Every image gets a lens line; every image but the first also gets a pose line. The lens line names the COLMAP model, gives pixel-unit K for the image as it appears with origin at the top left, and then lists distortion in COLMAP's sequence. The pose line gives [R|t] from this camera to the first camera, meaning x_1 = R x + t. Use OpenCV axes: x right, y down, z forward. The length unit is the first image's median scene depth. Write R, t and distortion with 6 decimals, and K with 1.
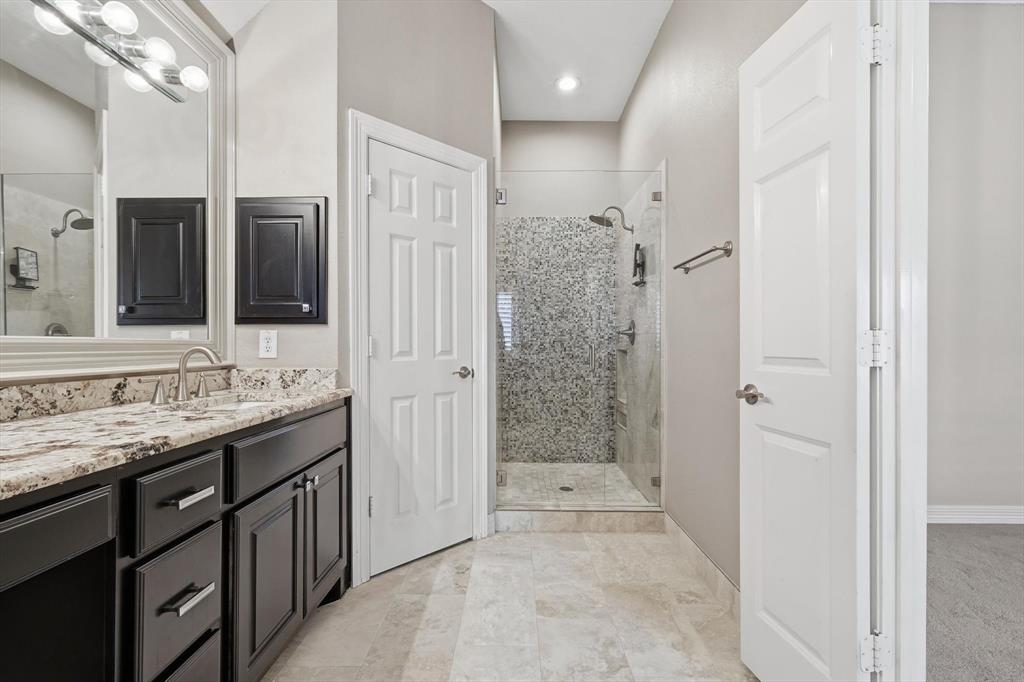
lens RADIAL K [[452.1, 0, 513.1], [0, 452.1, 344.8], [0, 0, 1]] dist [0.007943, 0.000236]
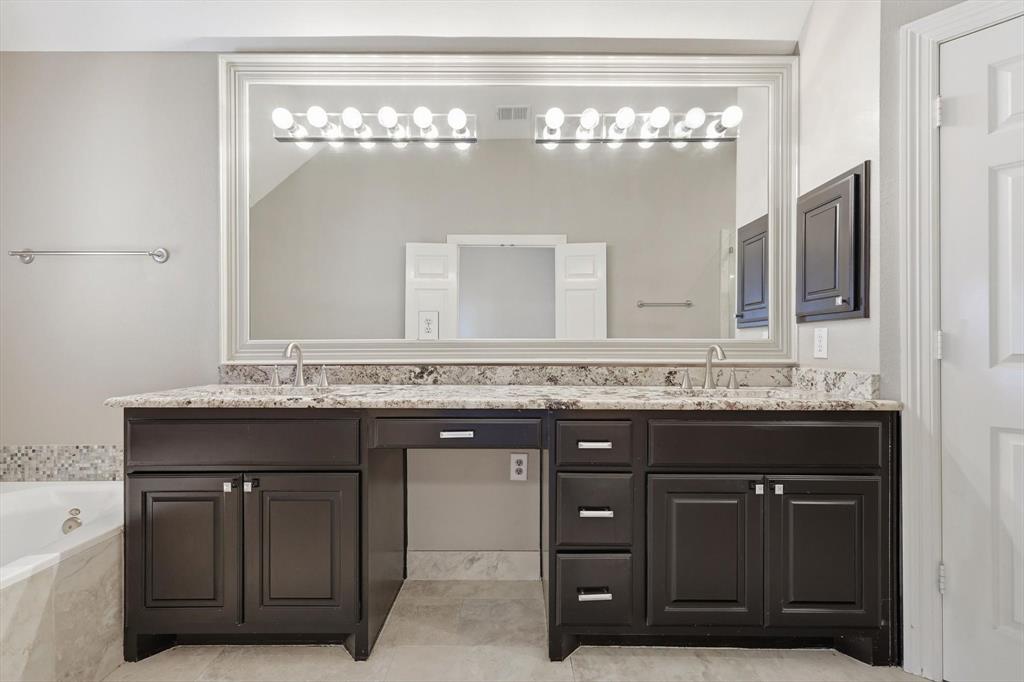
lens RADIAL K [[452.1, 0, 513.1], [0, 452.1, 344.8], [0, 0, 1]] dist [0.007943, 0.000236]
pose [[0.000257, -0.000023, -1.000000, 0.404219], [-0.000533, 1.000000, -0.000023, 0.002791], [1.000000, 0.000533, 0.000257, 0.371436]]
